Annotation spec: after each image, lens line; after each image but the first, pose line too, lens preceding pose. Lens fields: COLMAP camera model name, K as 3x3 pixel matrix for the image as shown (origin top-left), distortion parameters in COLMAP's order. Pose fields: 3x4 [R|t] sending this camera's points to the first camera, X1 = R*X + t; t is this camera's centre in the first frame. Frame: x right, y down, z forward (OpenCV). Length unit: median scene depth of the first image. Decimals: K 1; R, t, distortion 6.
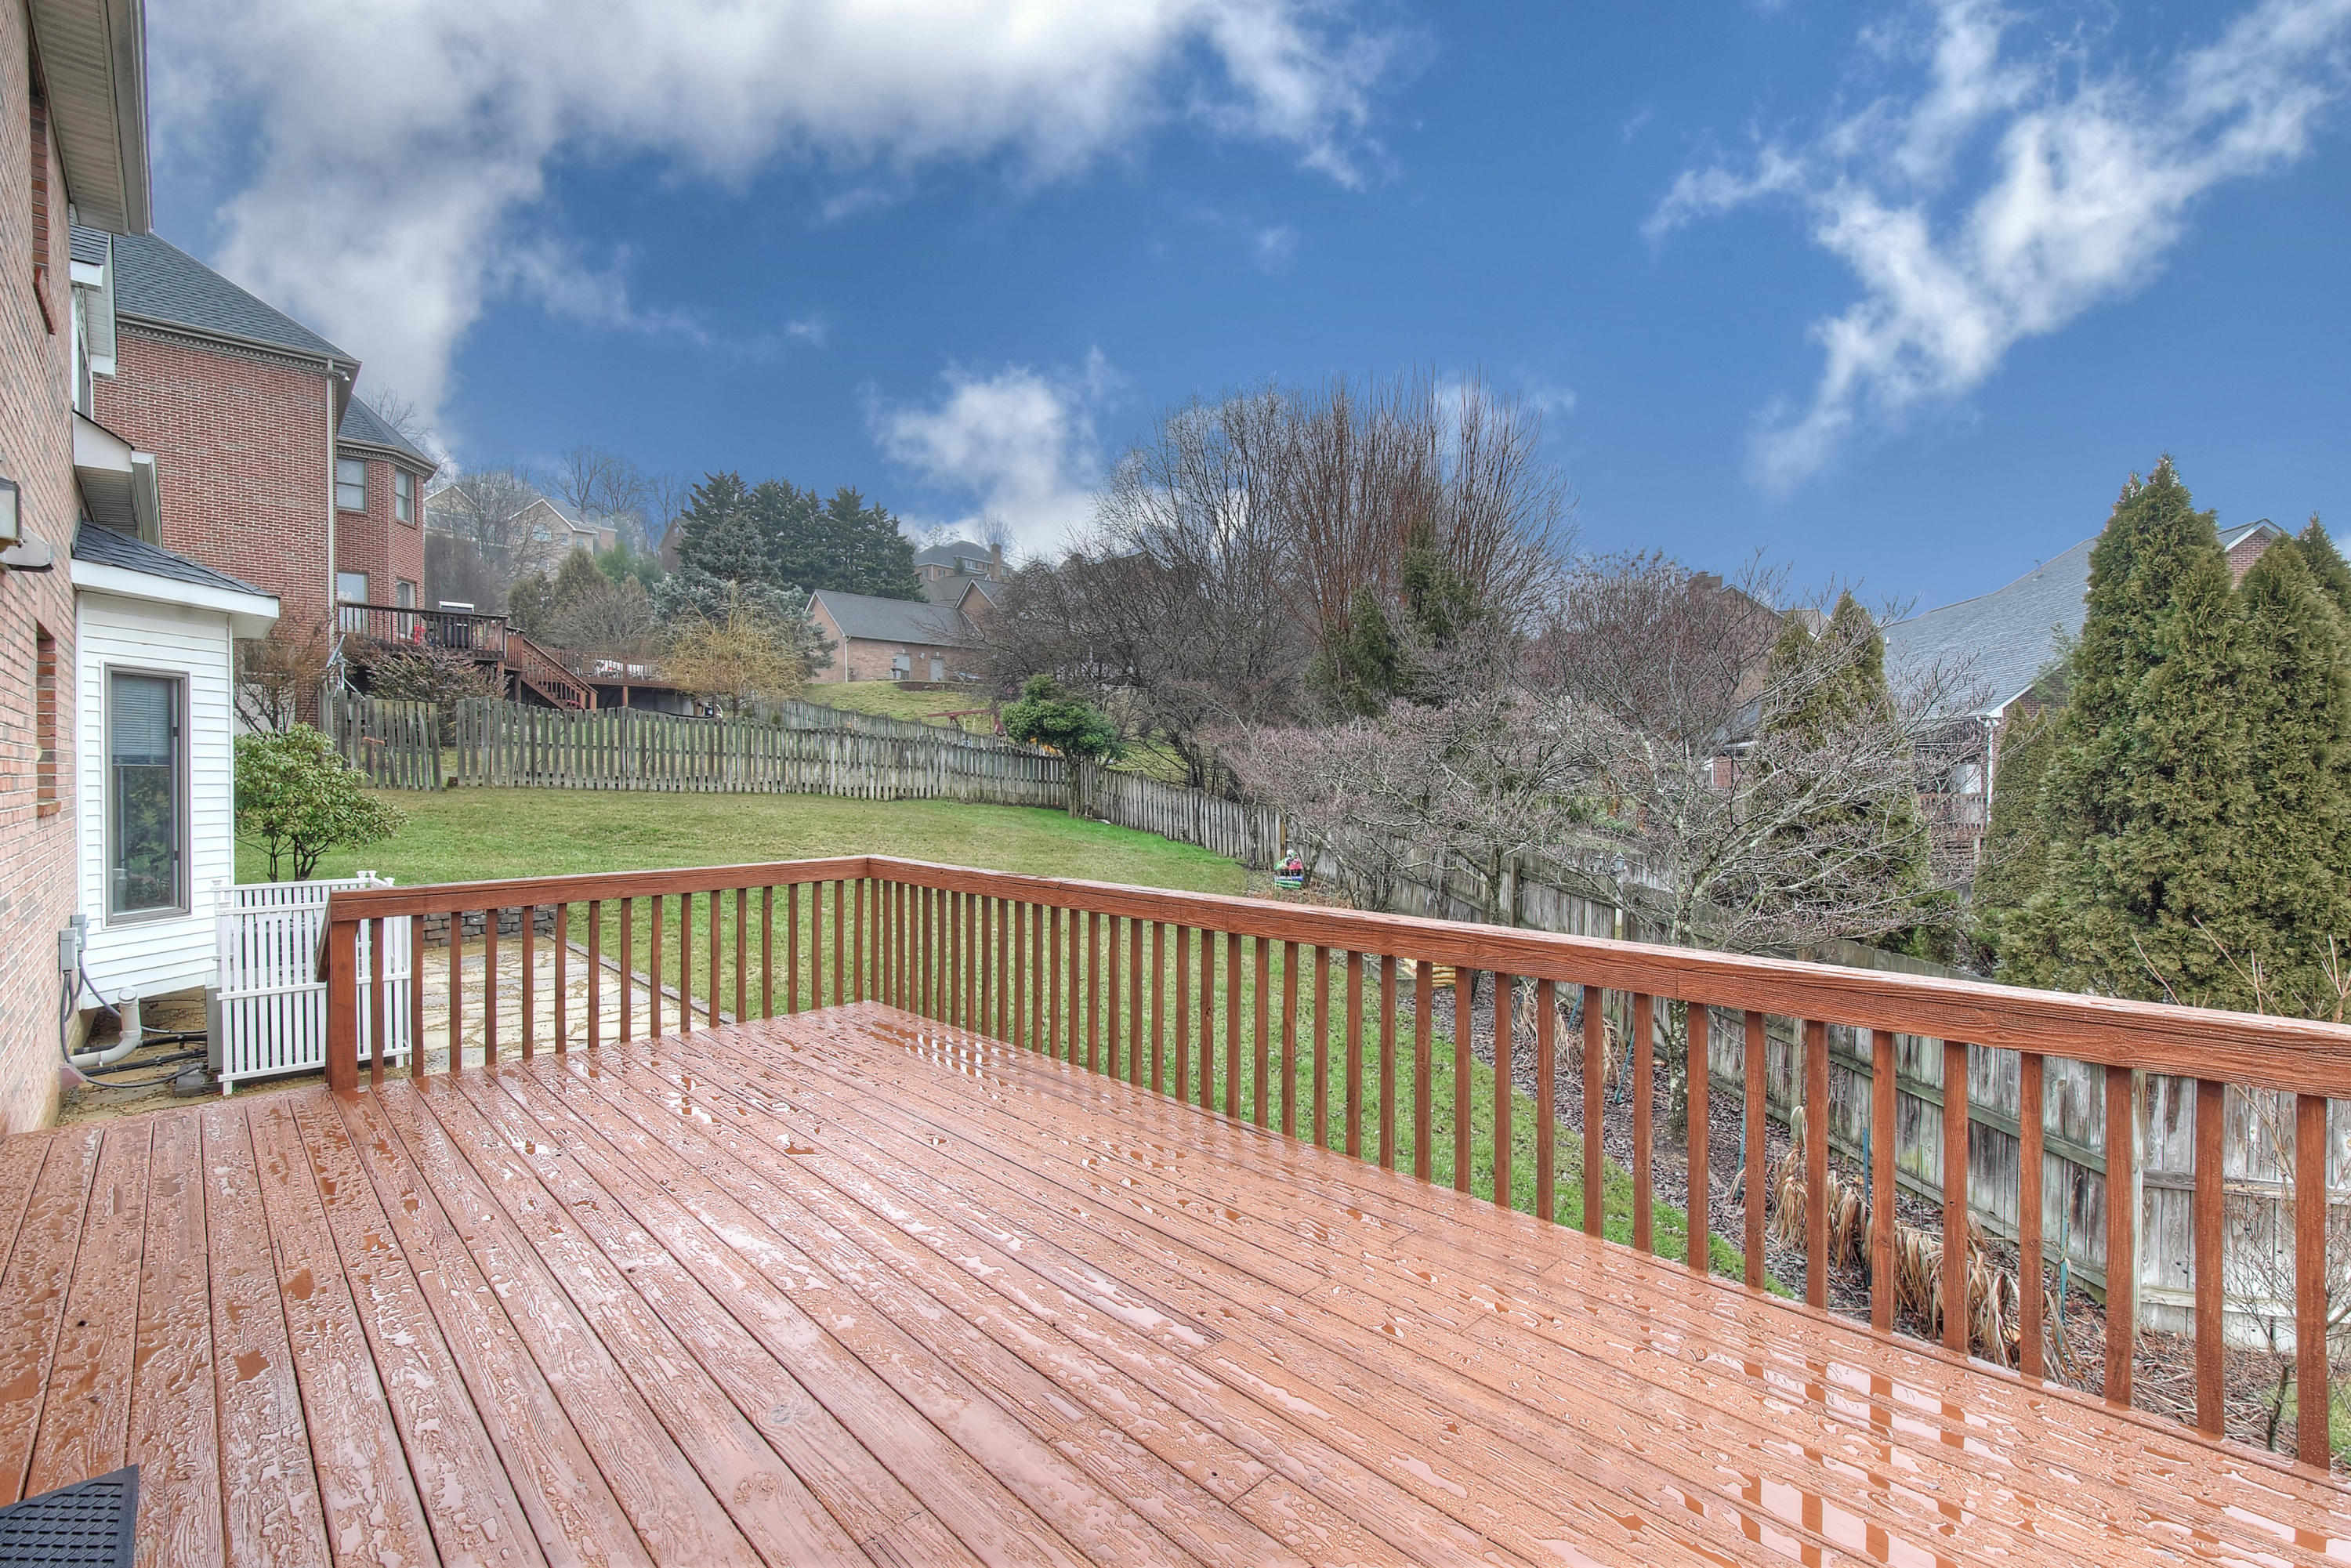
lens RADIAL K [[1046.5, 0, 1175.5], [0, 1046.5, 784.0], [0, 0, 1]] dist [-0.000483, -0.000417]
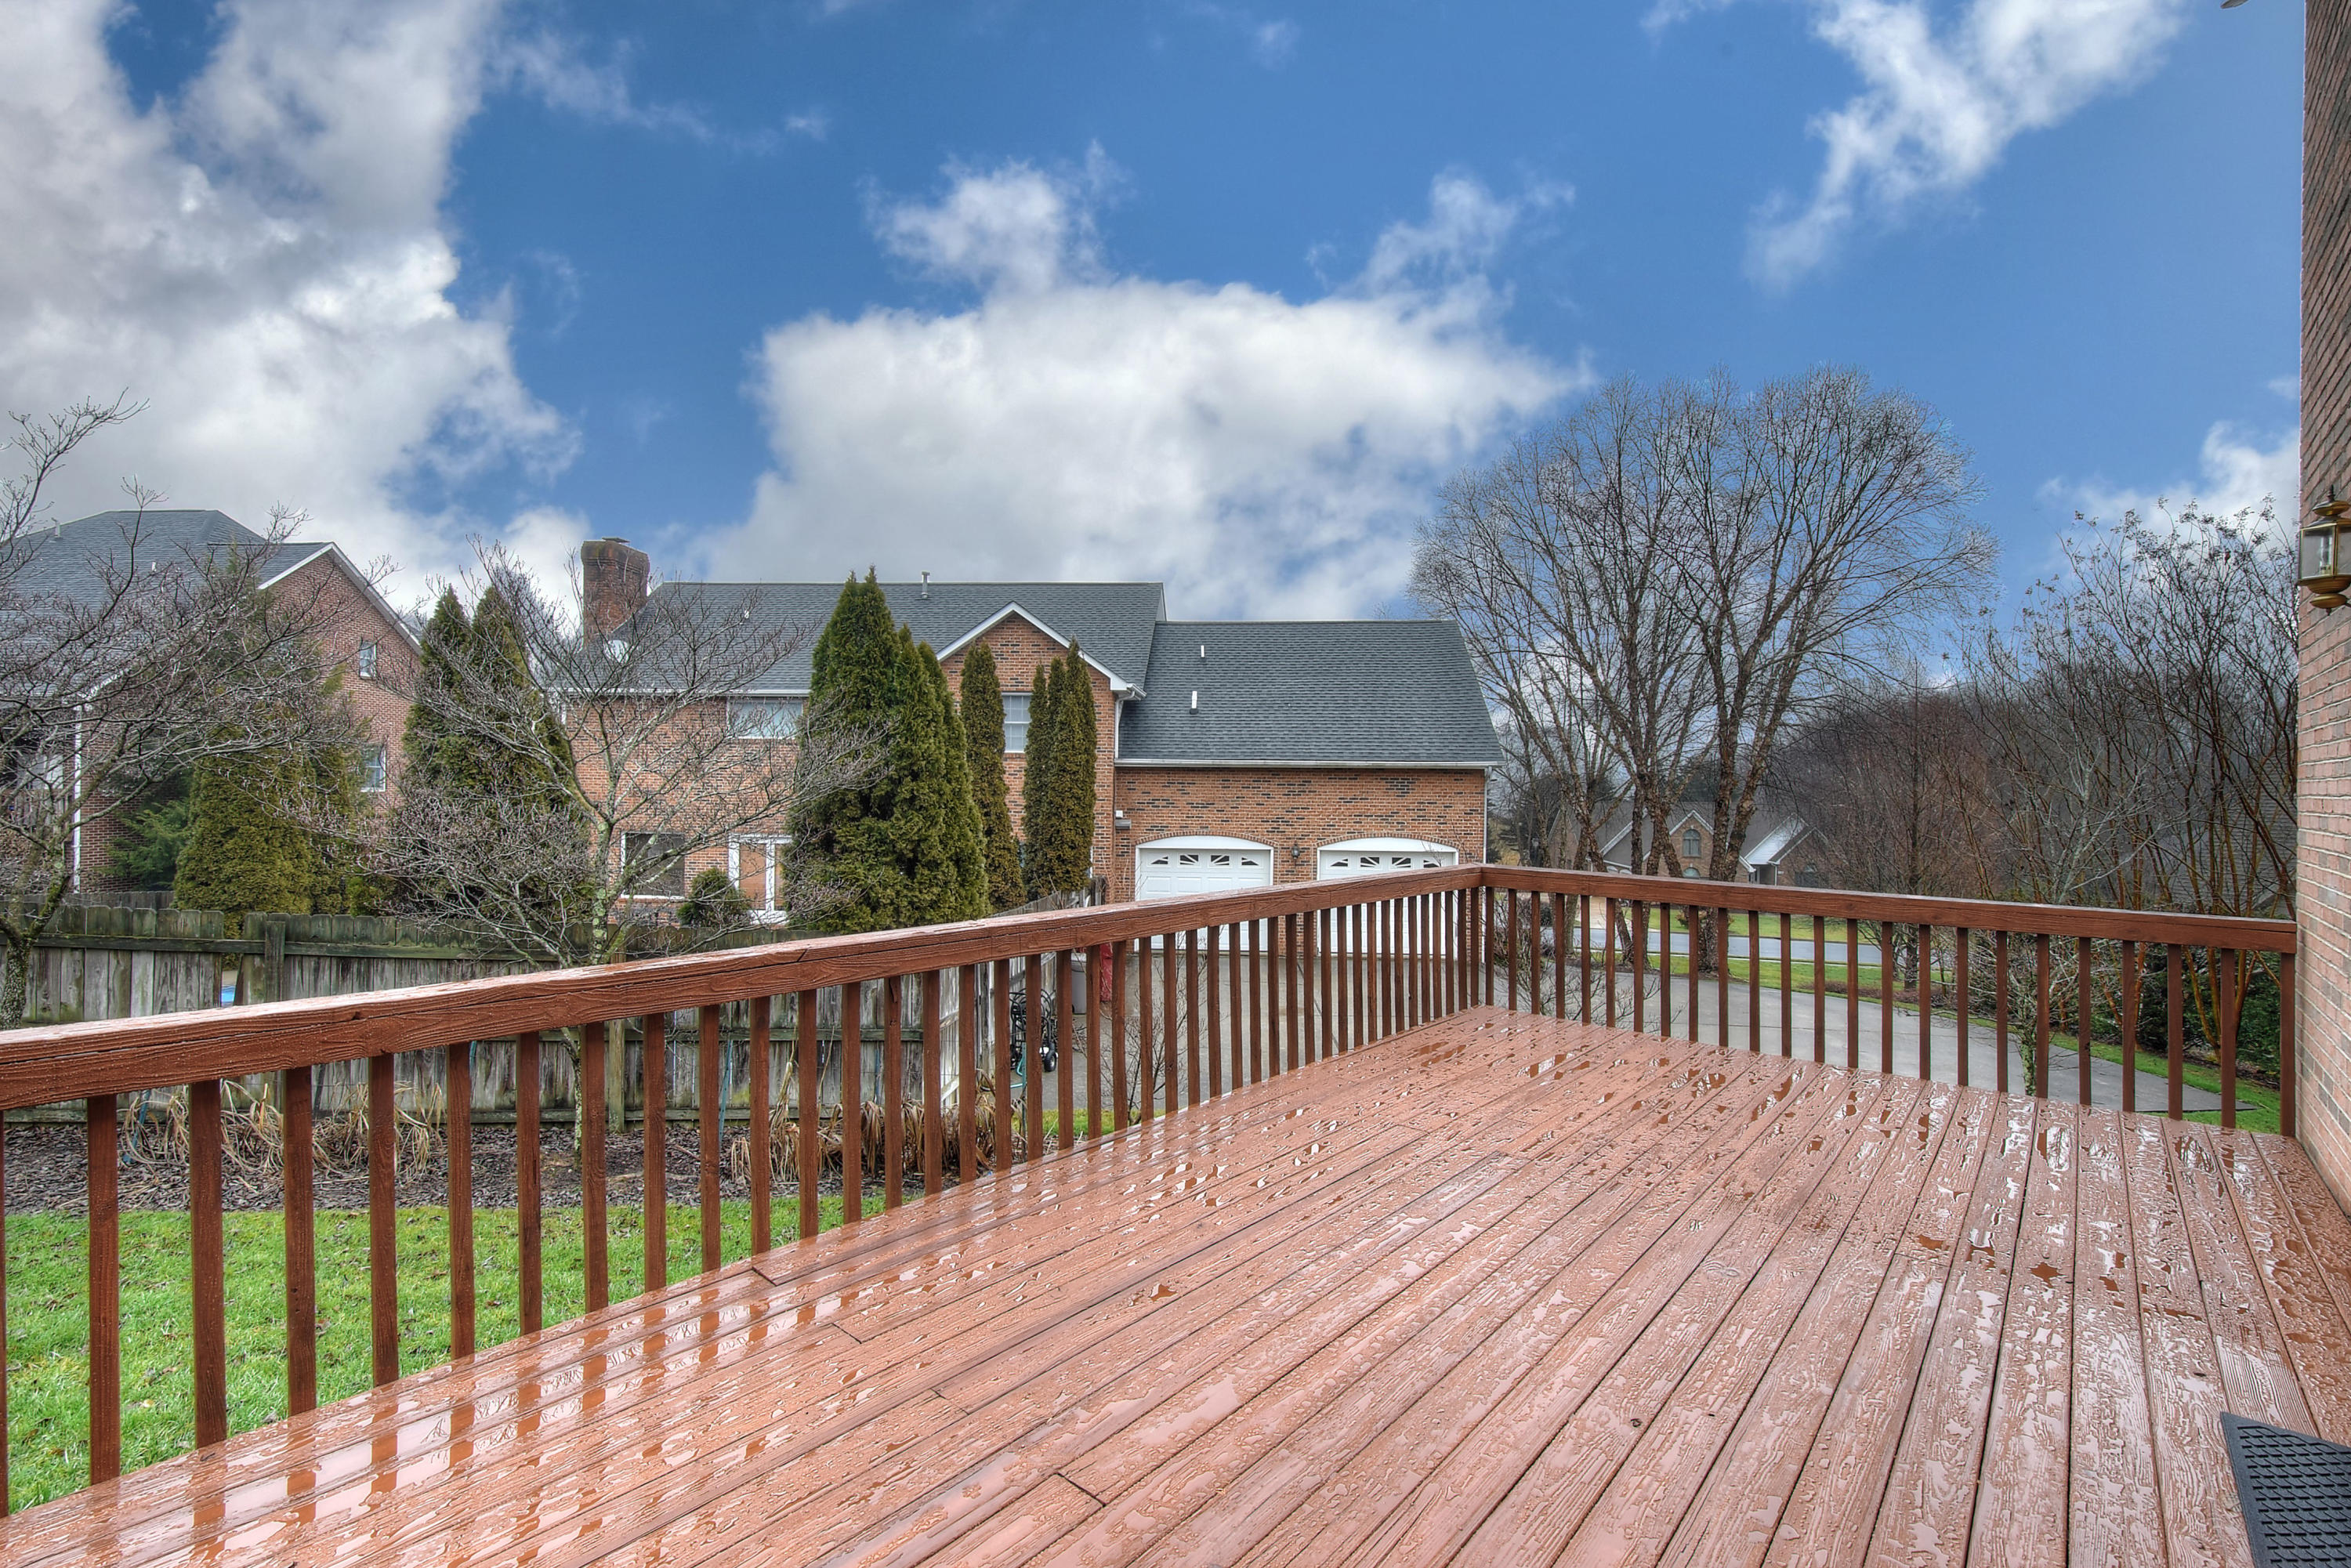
lens RADIAL K [[1046.5, 0, 1175.5], [0, 1046.5, 784.0], [0, 0, 1]] dist [-0.000483, -0.000417]
pose [[-0.093003, -0.004382, 0.995656, -0.153403], [-0.003189, 0.999986, 0.004103, -0.001877], [-0.995661, -0.002793, -0.093016, 0.171808]]
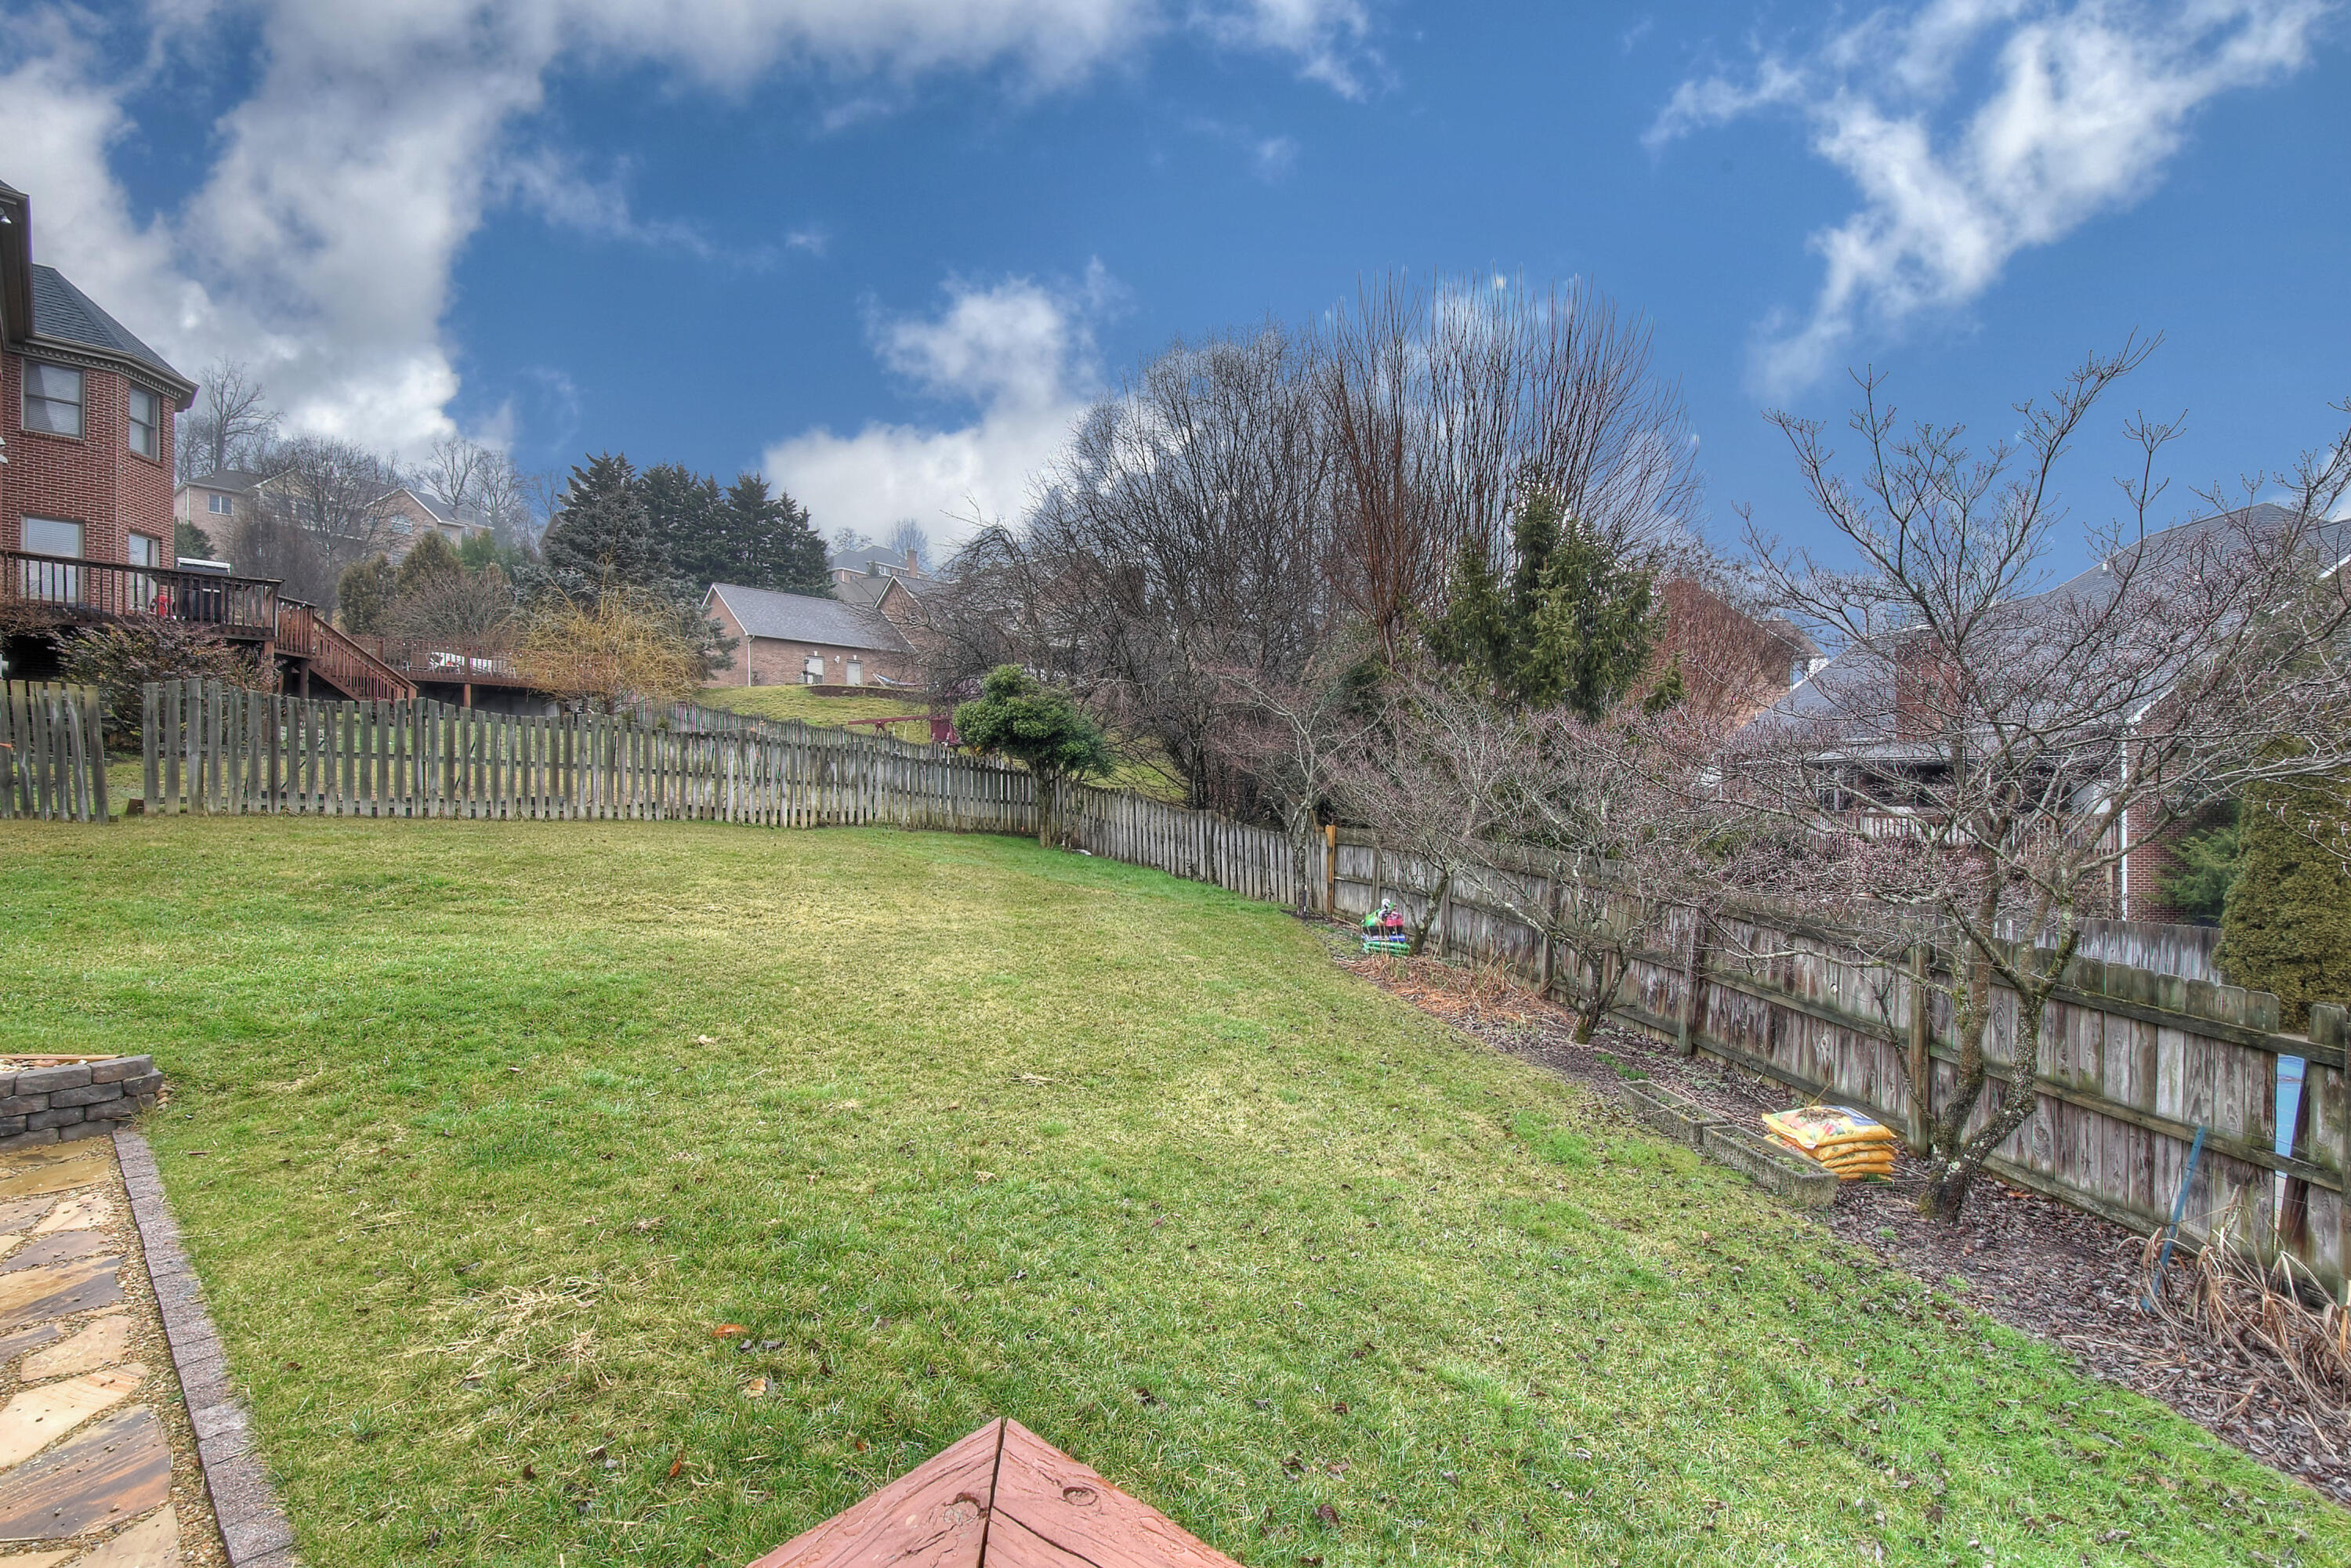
lens RADIAL K [[1015.6, 0, 1175.5], [0, 1015.6, 784.0], [0, 0, 1]] dist [0.002169, -0.007037]
pose [[0.995599, -0.000275, 0.093710, -0.073787], [0.001693, 0.999885, -0.015054, -0.004332], [-0.093696, 0.015147, 0.995486, 0.230723]]
